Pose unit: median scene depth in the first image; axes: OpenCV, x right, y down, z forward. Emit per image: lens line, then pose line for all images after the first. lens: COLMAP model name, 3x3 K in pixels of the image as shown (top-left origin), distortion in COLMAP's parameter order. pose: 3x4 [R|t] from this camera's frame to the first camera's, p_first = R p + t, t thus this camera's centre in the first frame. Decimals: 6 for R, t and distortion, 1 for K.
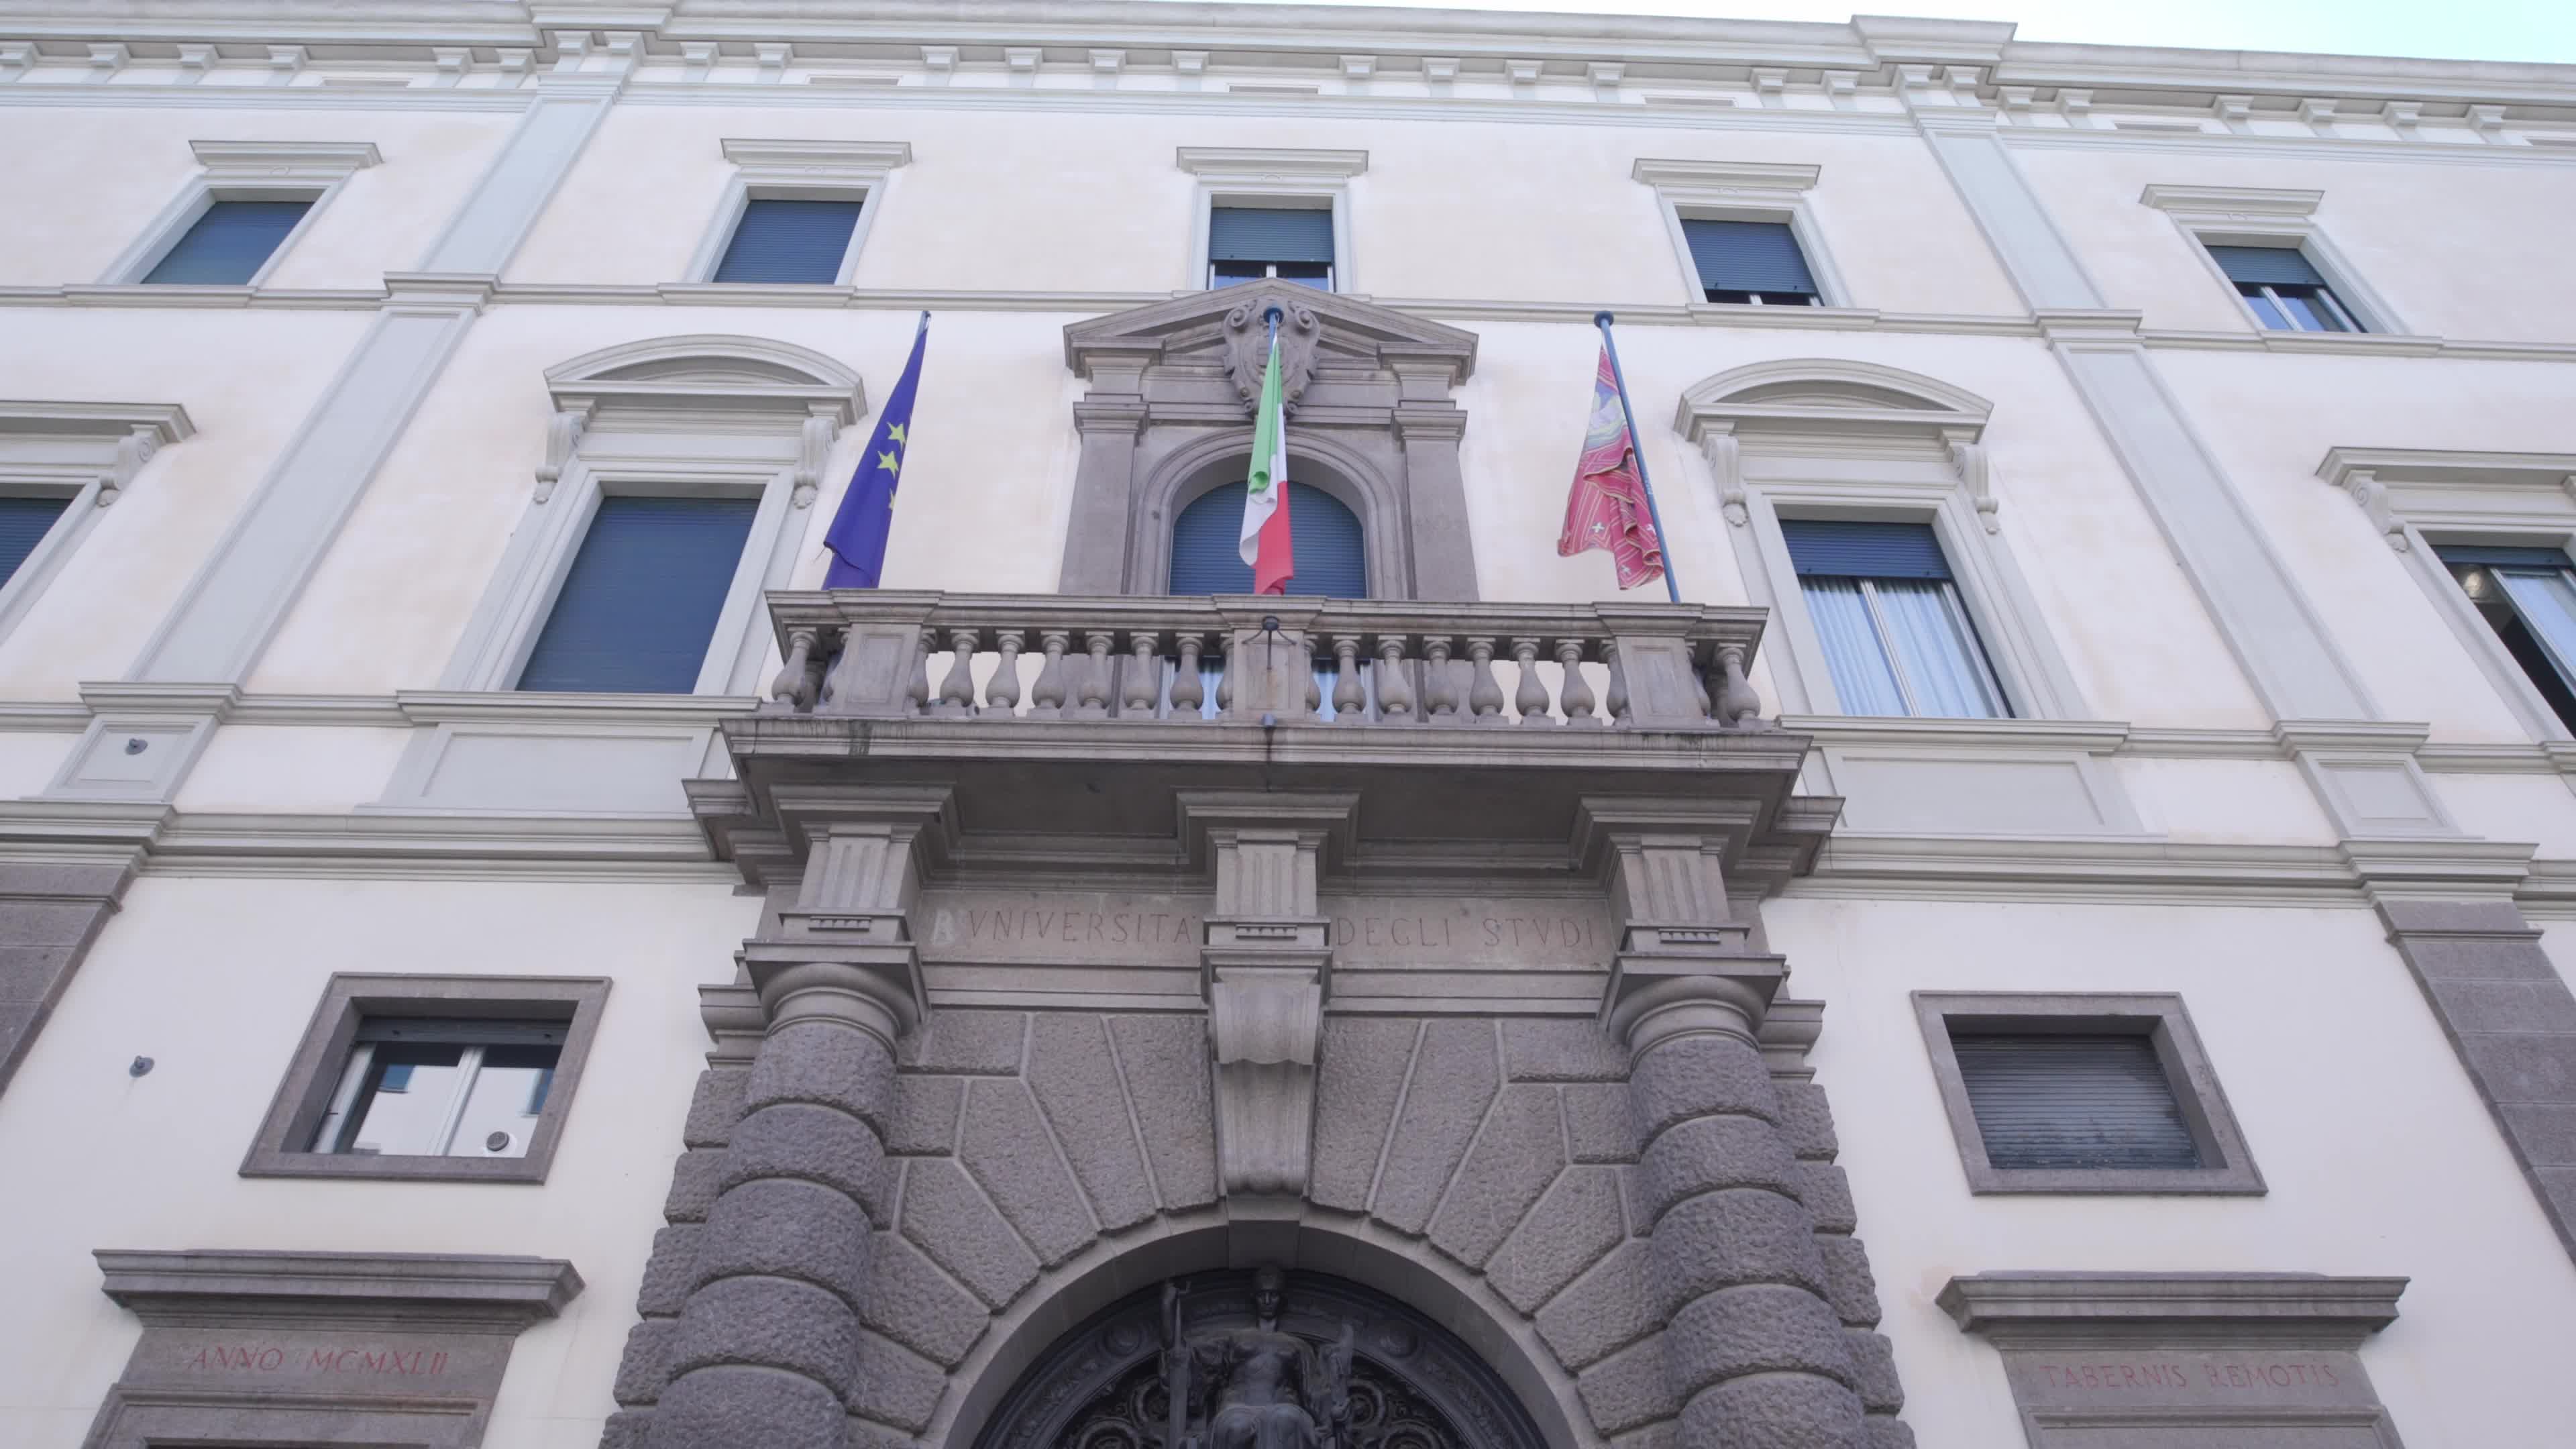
lens RADIAL K [[1622.4, 0, 1279.6], [0, 1622.4, 727.1], [0, 0, 1]] dist [-0.055533, 0.025040]
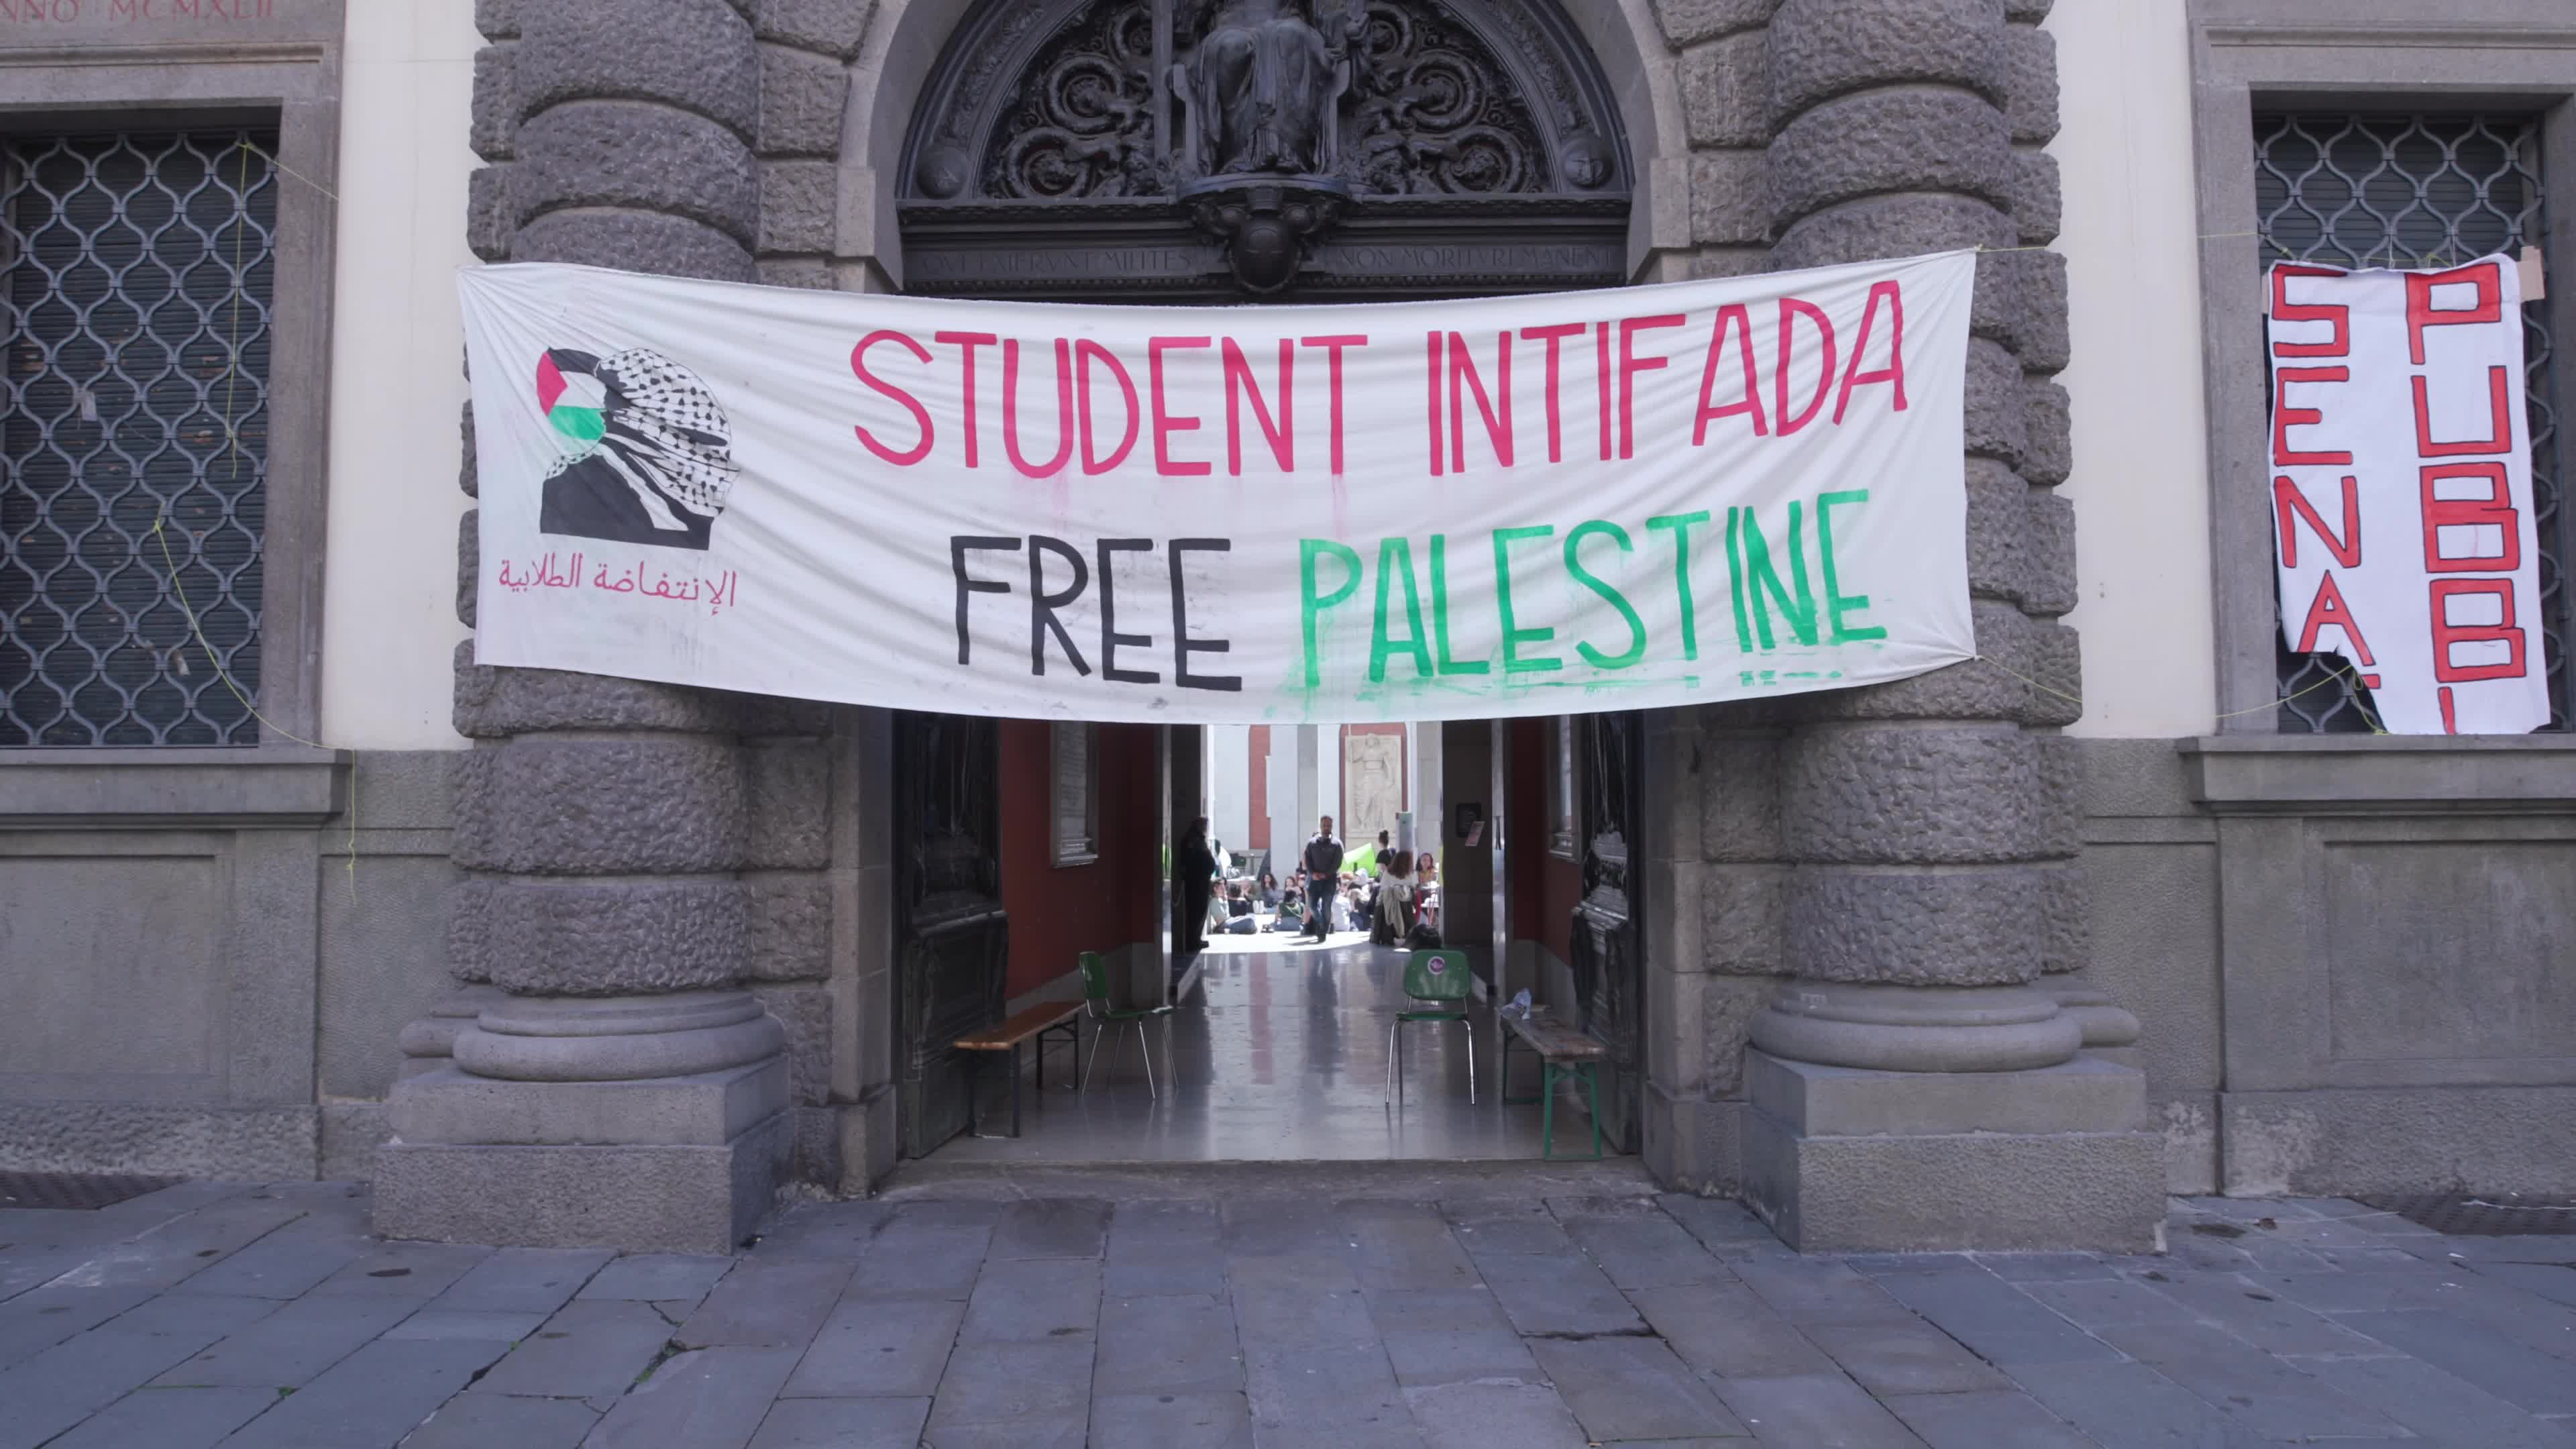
lens RADIAL K [[1622.4, 0, 1279.6], [0, 1622.4, 727.1], [0, 0, 1]] dist [-0.055533, 0.025040]
pose [[0.999503, -0.006161, -0.030901, 0.021432], [0.024758, 0.760196, 0.649221, 0.159690], [0.019491, -0.649664, 0.759971, 0.136624]]
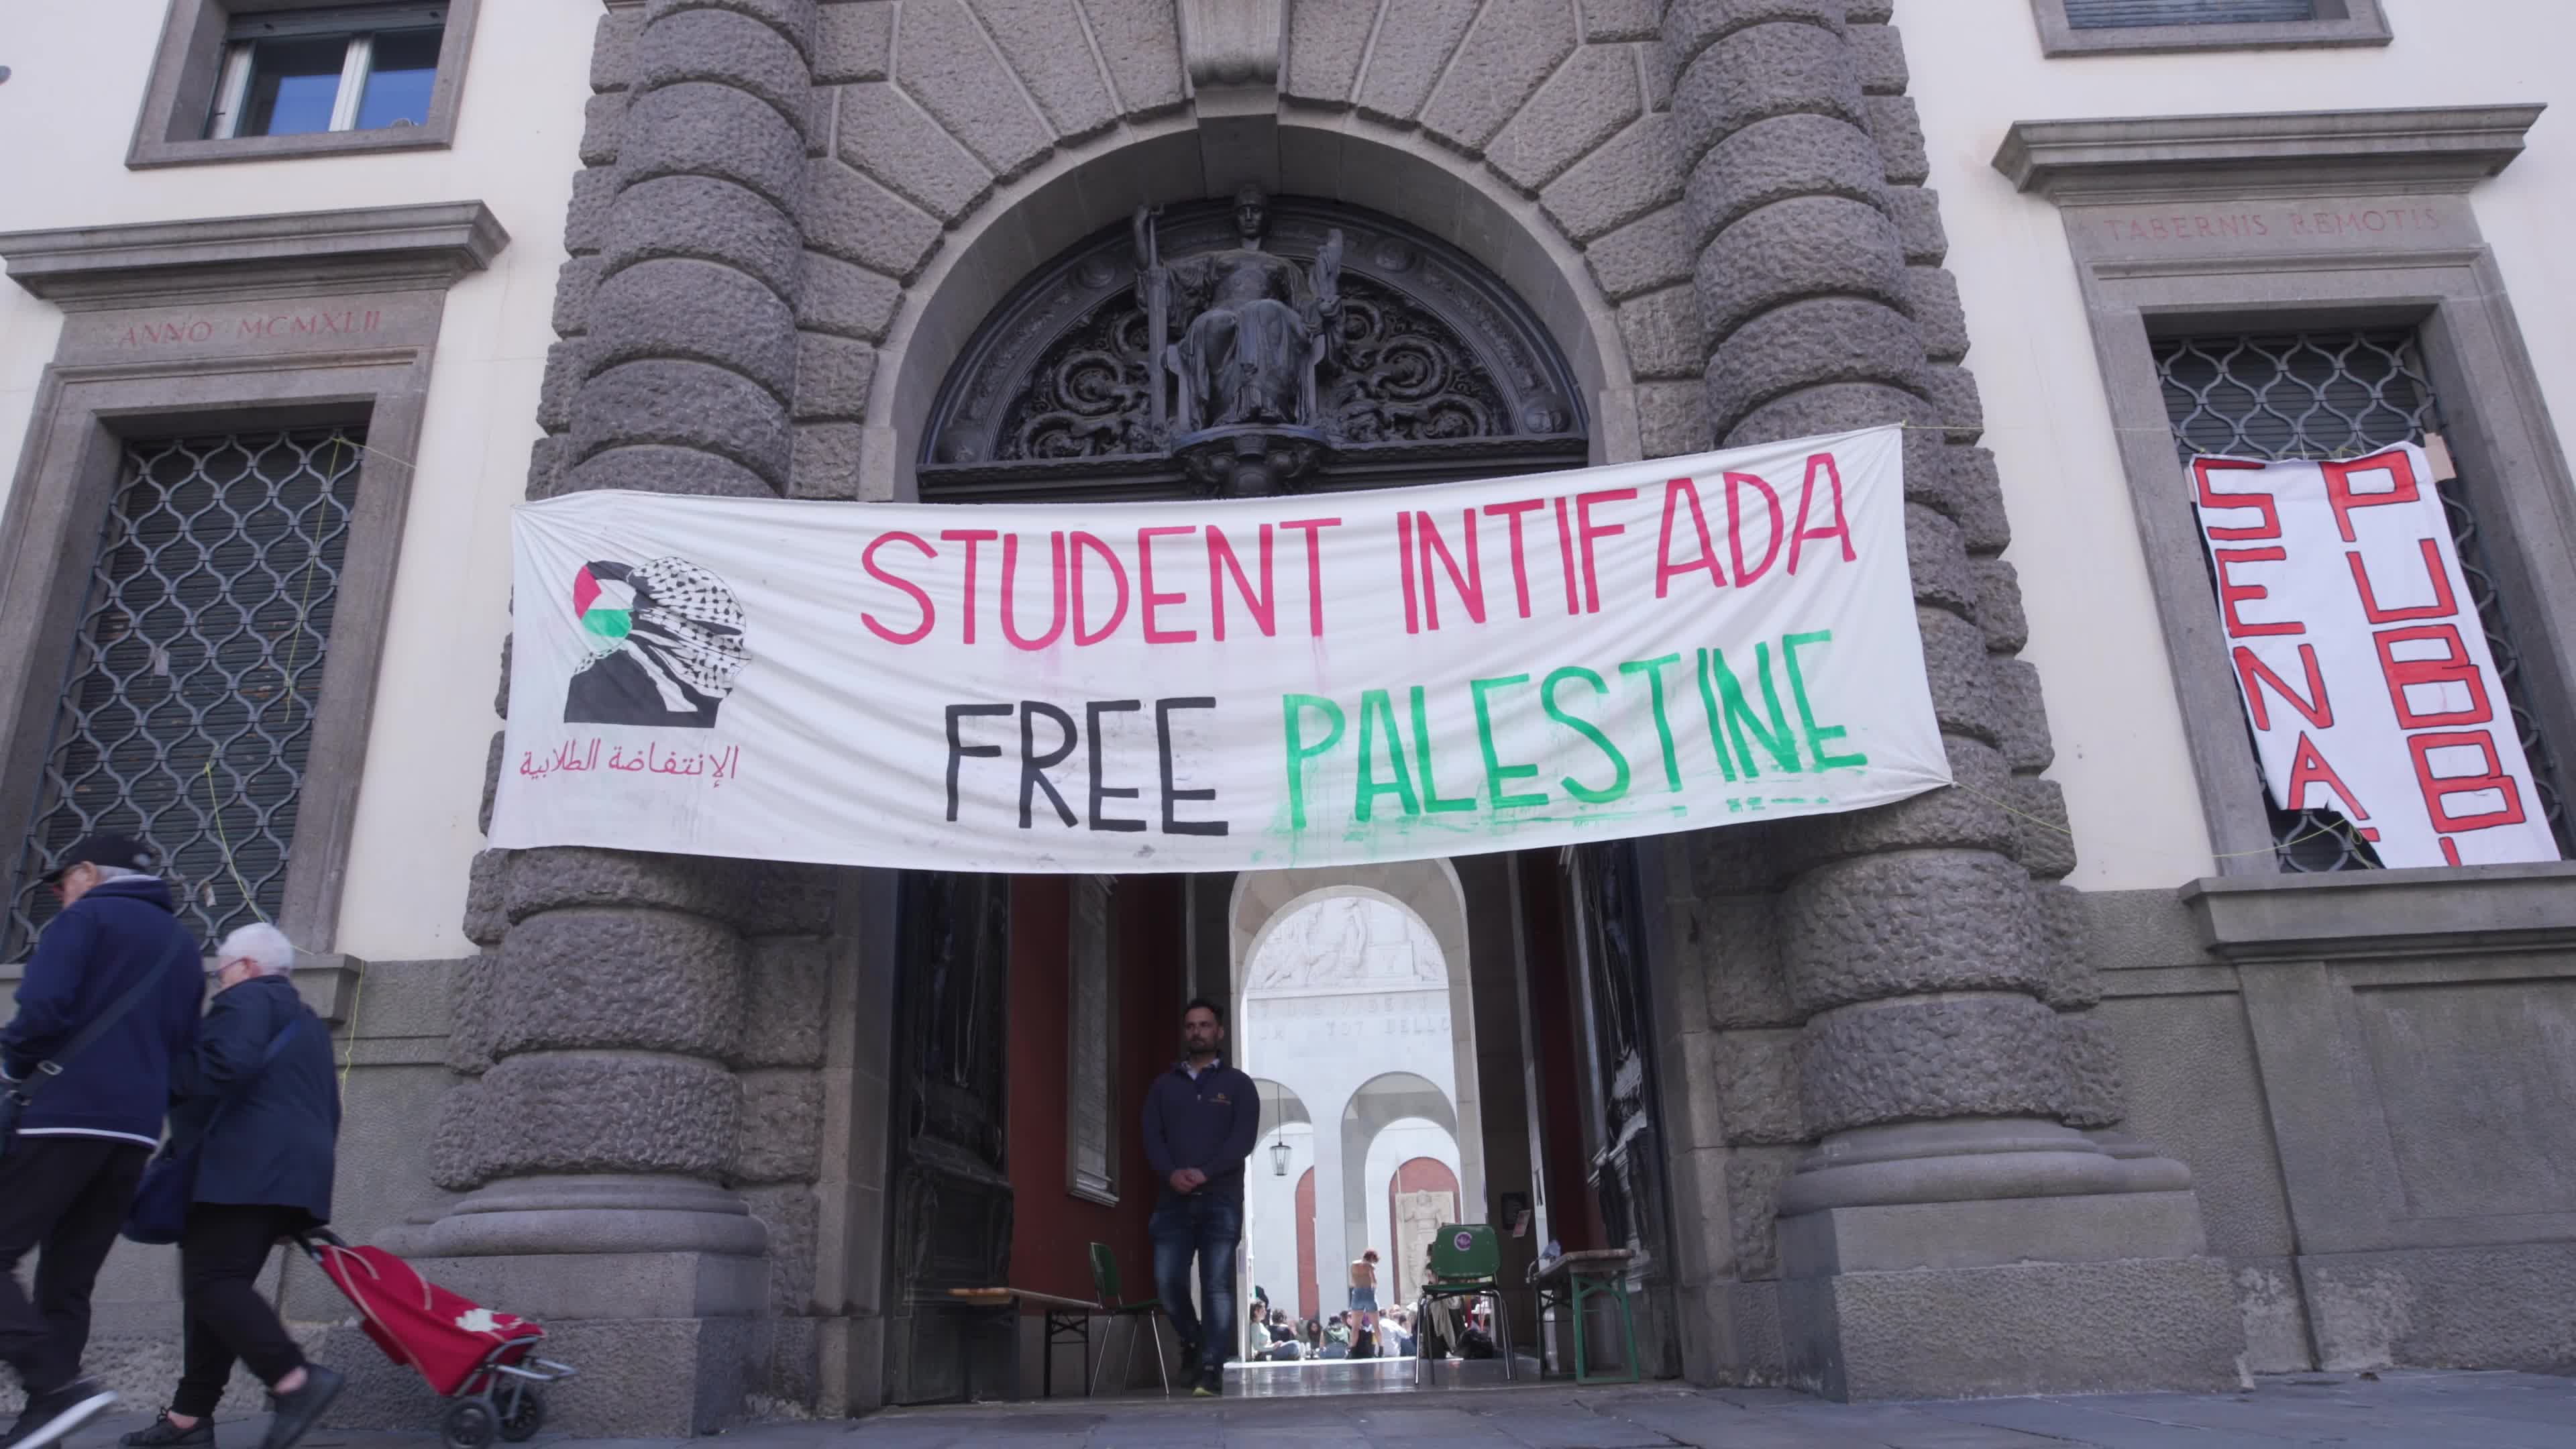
lens RADIAL K [[1622.4, 0, 1279.6], [0, 1622.4, 727.1], [0, 0, 1]] dist [-0.055533, 0.025040]
pose [[0.997489, -0.050800, -0.049342, 0.042497], [0.066305, 0.914670, 0.398725, 0.270797], [0.024877, -0.400995, 0.915742, 0.048397]]
